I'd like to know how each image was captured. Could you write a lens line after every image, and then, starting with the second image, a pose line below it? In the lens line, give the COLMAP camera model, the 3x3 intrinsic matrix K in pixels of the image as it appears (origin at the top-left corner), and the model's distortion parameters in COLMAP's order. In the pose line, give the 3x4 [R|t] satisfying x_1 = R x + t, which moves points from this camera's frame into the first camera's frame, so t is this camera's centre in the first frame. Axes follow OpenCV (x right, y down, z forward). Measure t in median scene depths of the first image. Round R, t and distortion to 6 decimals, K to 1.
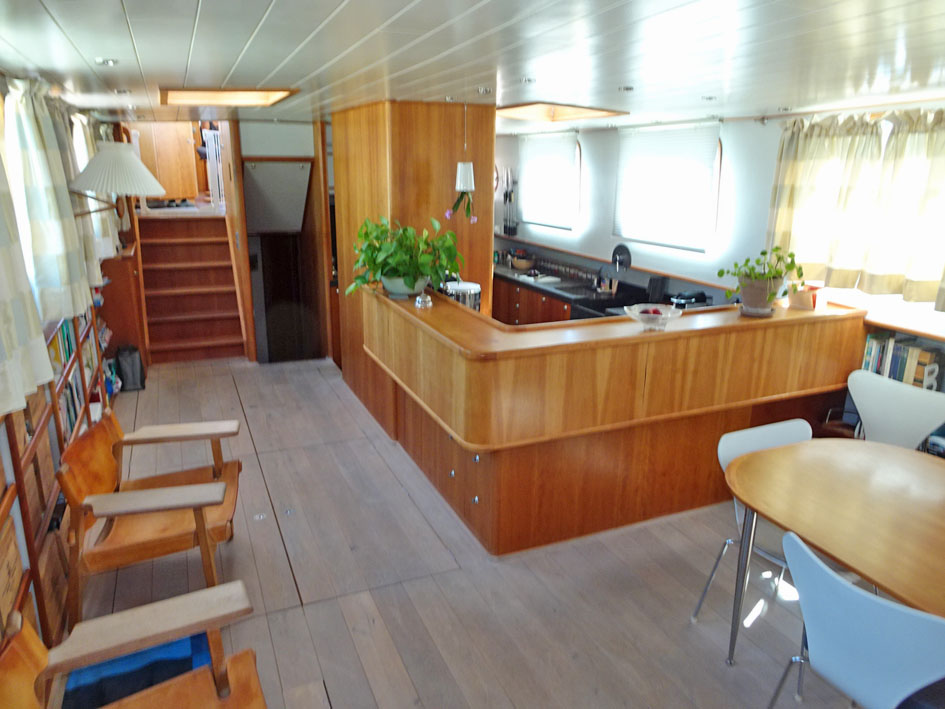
lens RADIAL K [[673.0, 0, 472.5], [0, 673.0, 354.5], [0, 0, 1]] dist [-0.003204, -0.003199]
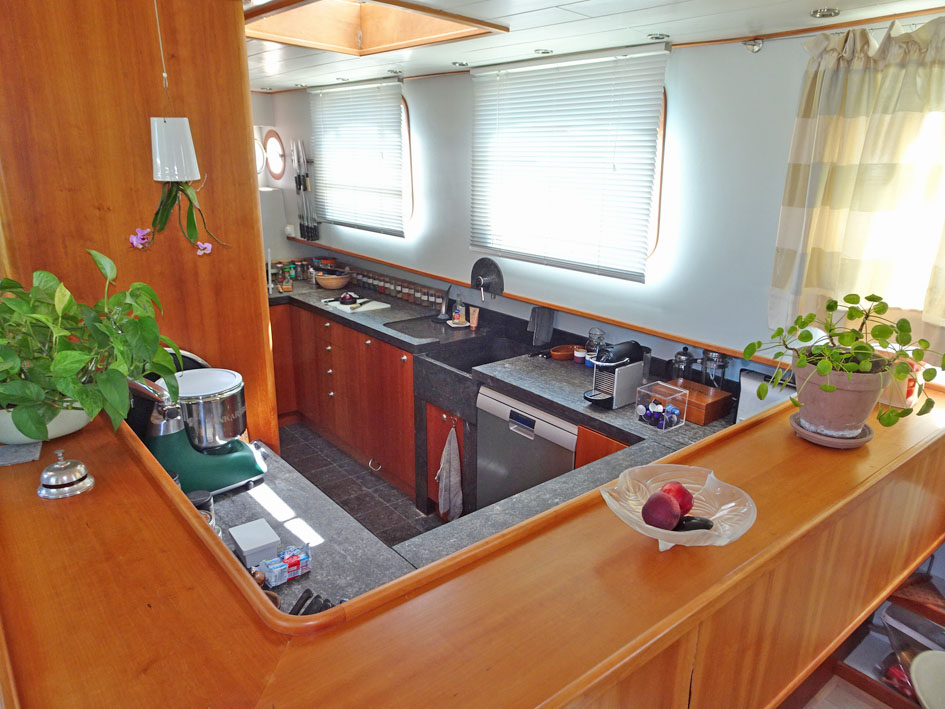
lens RADIAL K [[673.0, 0, 472.5], [0, 673.0, 354.5], [0, 0, 1]] dist [-0.003204, -0.003199]
pose [[0.962886, -0.081714, 0.257240, 0.037501], [0.073715, 0.996452, 0.040604, -0.097006], [-0.259645, -0.020134, 0.965494, 0.376623]]
